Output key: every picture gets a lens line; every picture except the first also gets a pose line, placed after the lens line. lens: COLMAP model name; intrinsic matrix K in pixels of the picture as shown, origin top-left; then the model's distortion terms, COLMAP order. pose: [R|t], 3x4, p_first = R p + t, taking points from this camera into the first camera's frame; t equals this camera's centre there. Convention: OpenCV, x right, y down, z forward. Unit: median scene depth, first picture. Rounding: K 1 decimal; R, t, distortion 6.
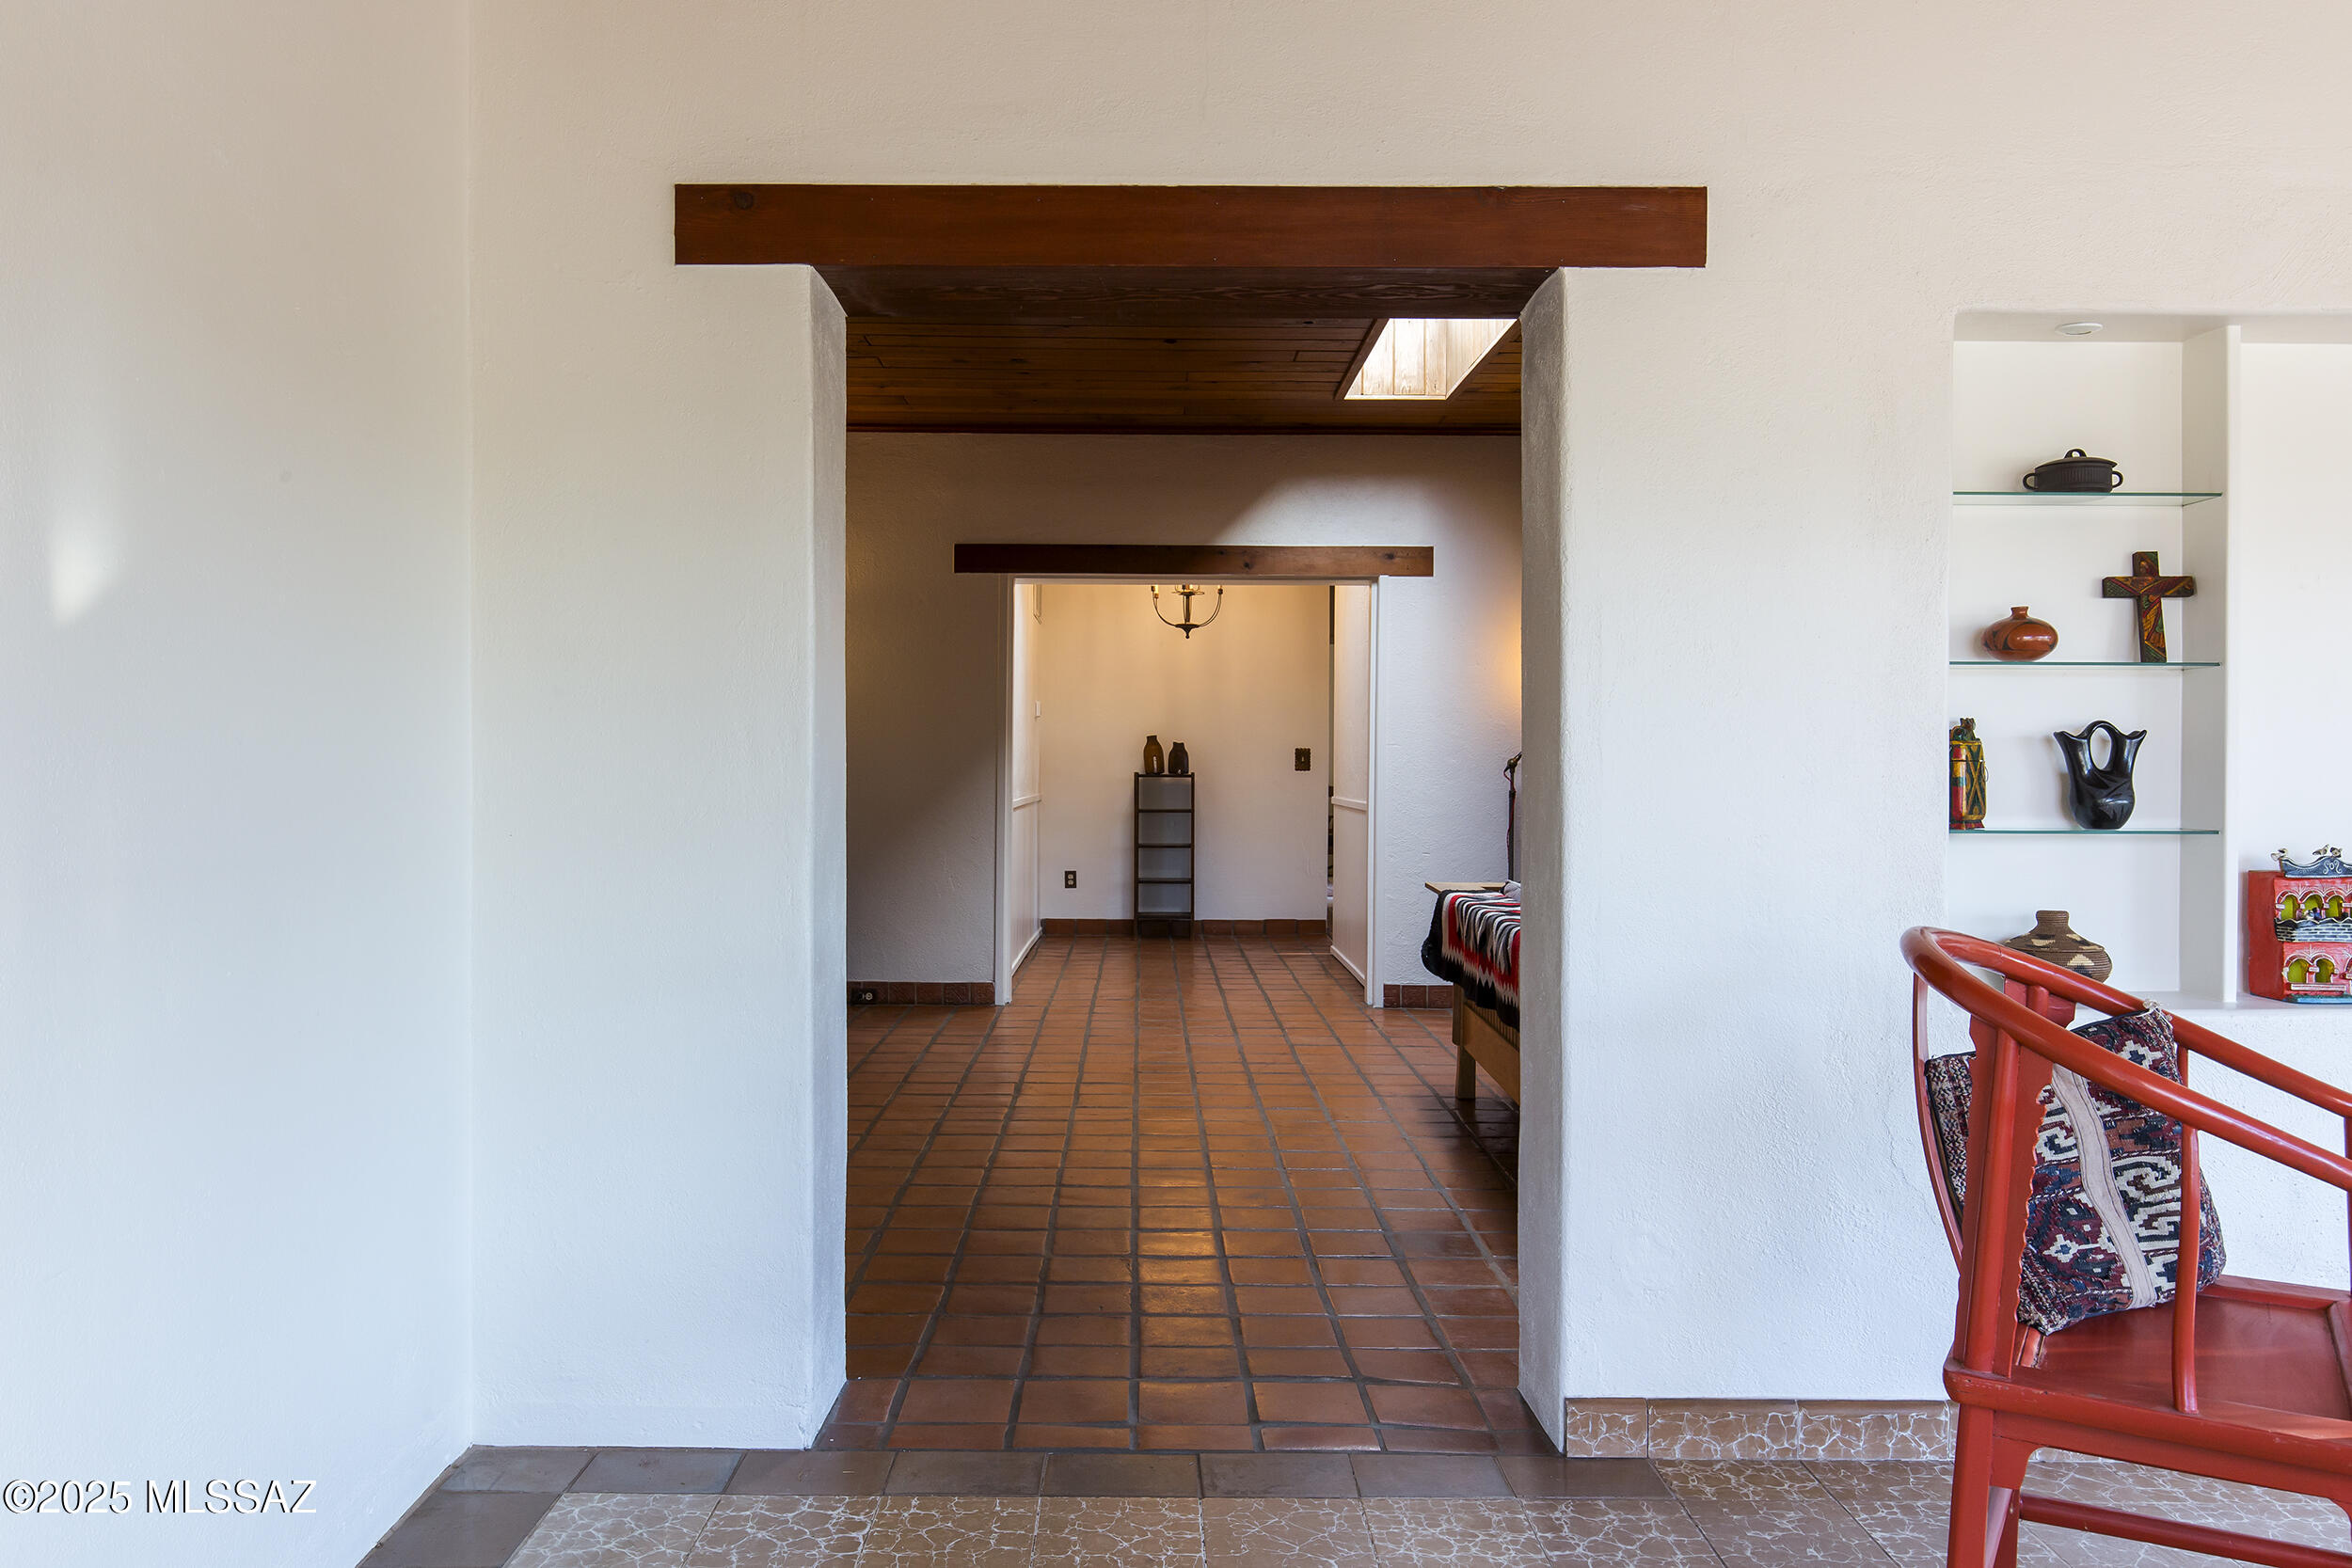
lens RADIAL K [[1713.9, 0, 1172.5], [0, 1713.9, 780.2], [0, 0, 1]] dist [-0.000506, -0.000007]
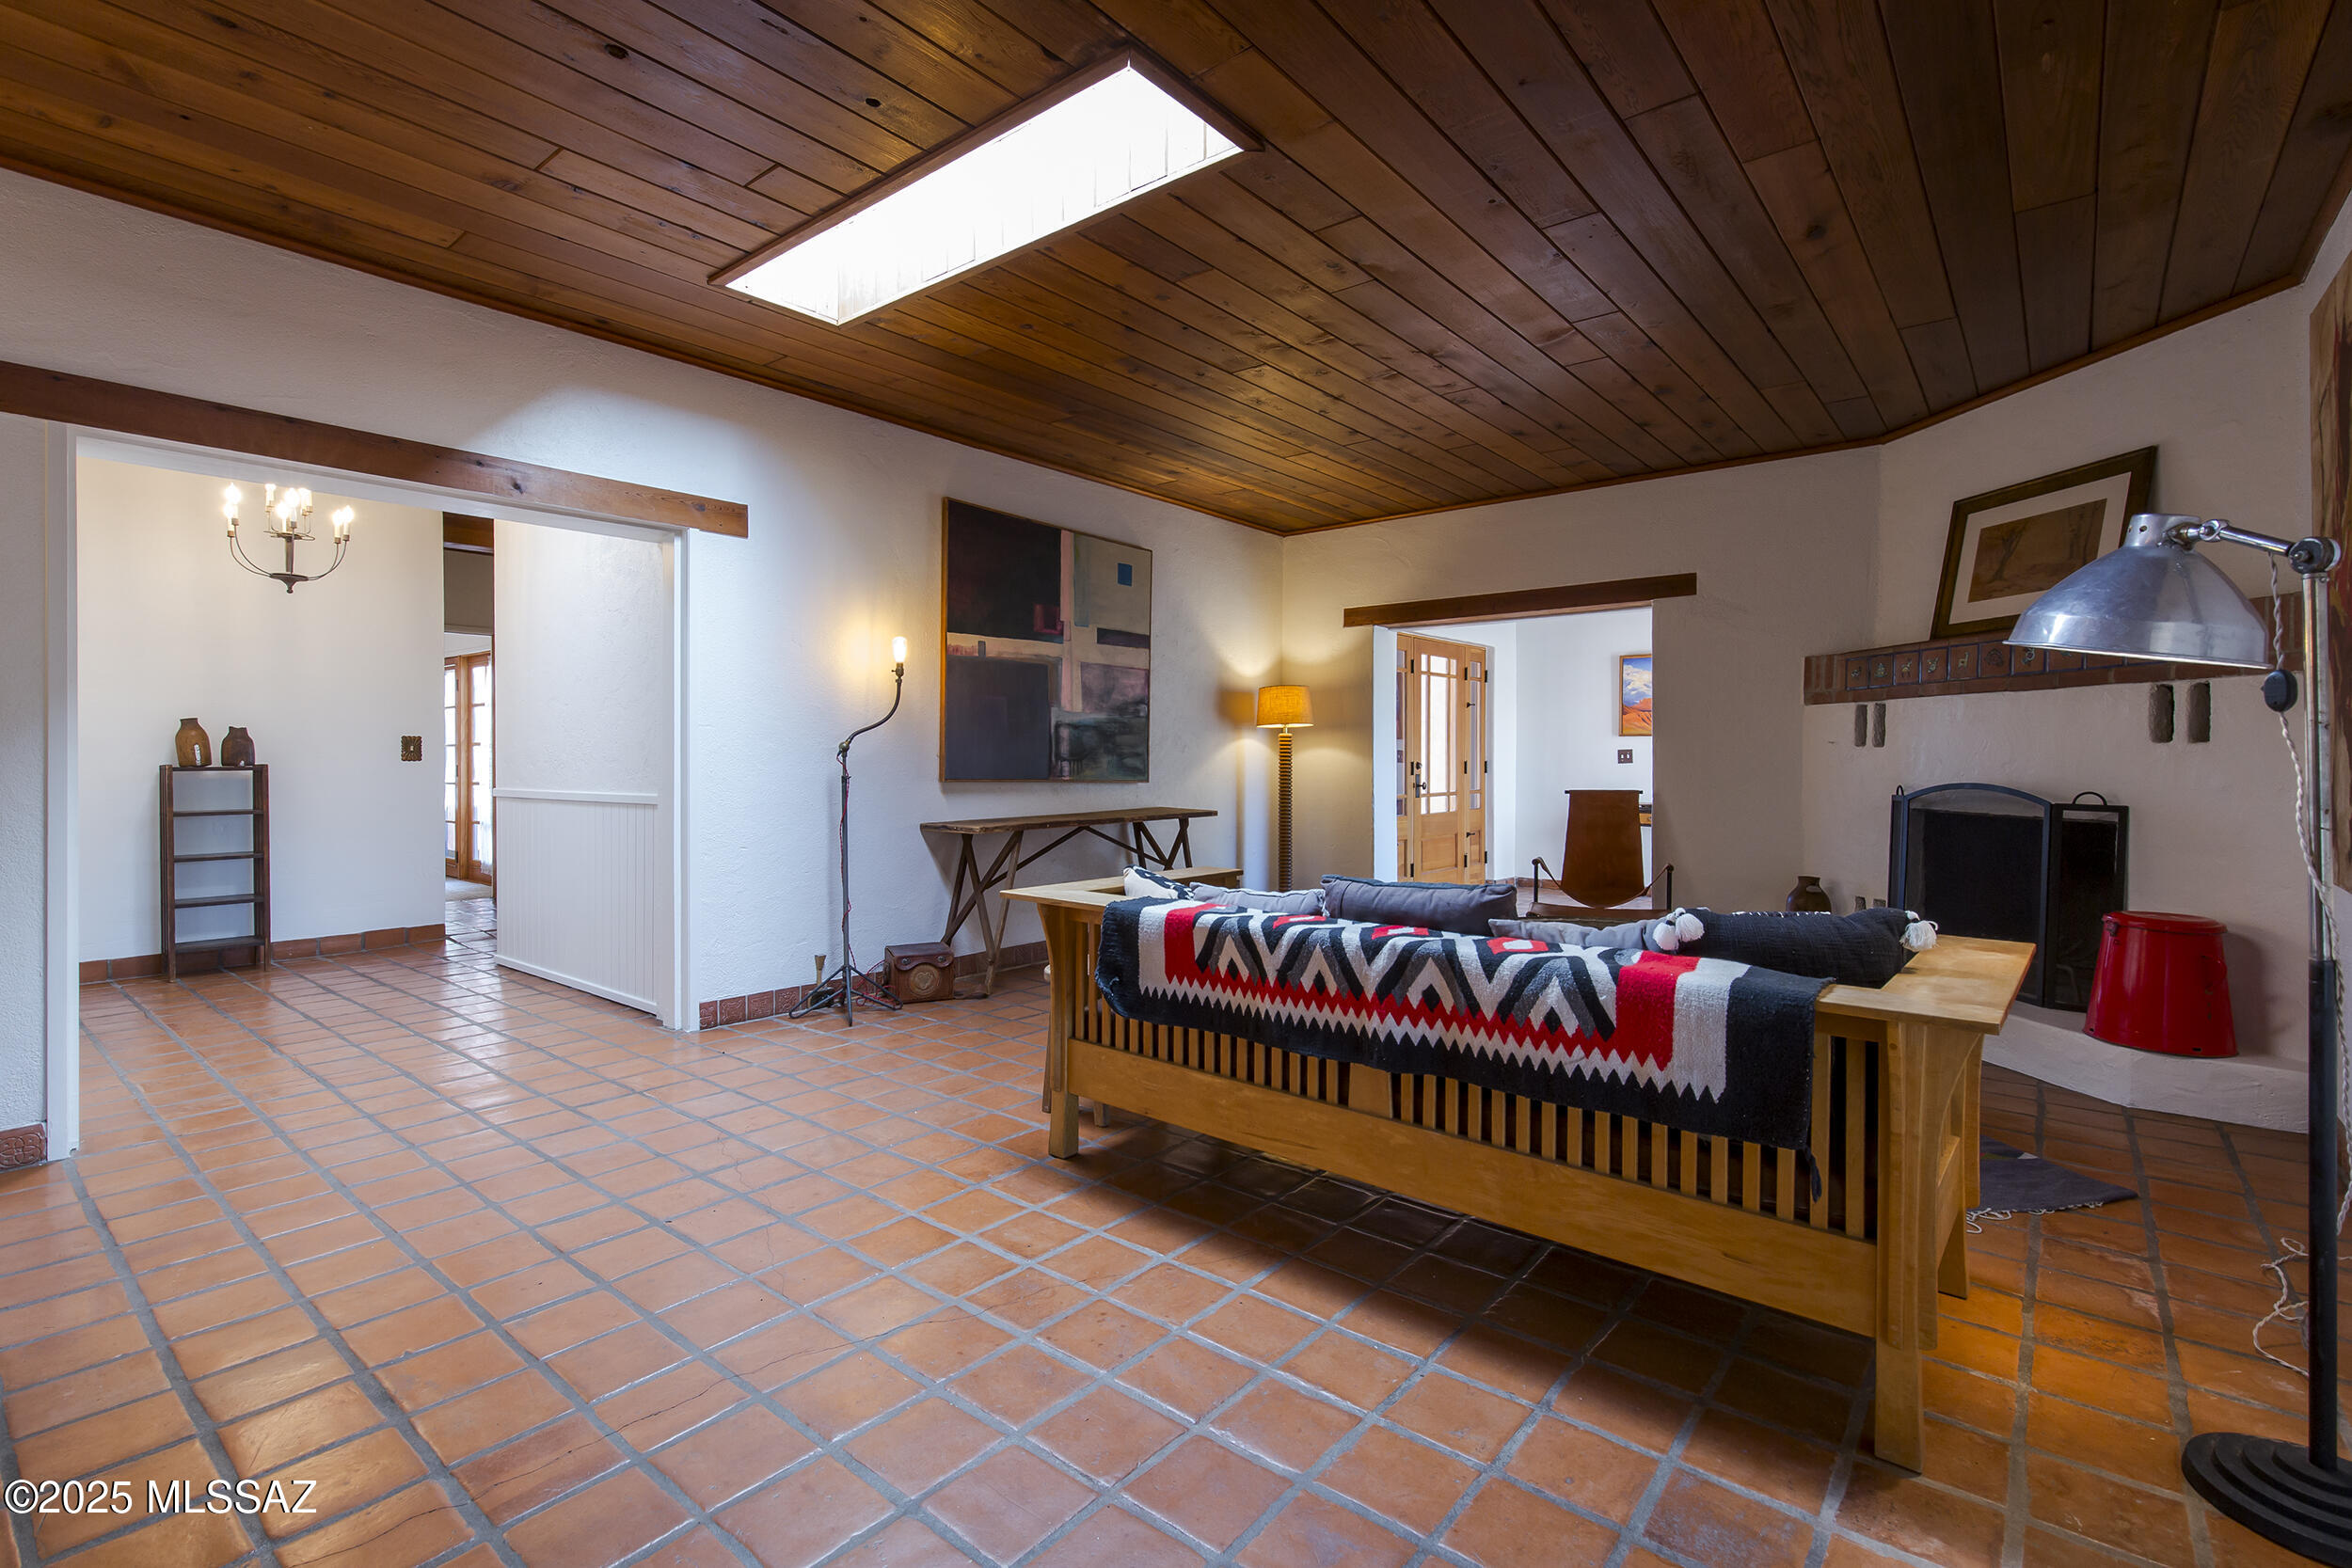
lens RADIAL K [[1071.2, 0, 1175.7], [0, 1071.2, 764.8], [0, 0, 1]] dist [0.000008, 0.000133]
pose [[0.647005, -0.011999, 0.762391, -0.095088], [0.014879, 0.999884, 0.003109, 0.000703], [-0.762340, 0.009332, 0.647109, 0.339090]]
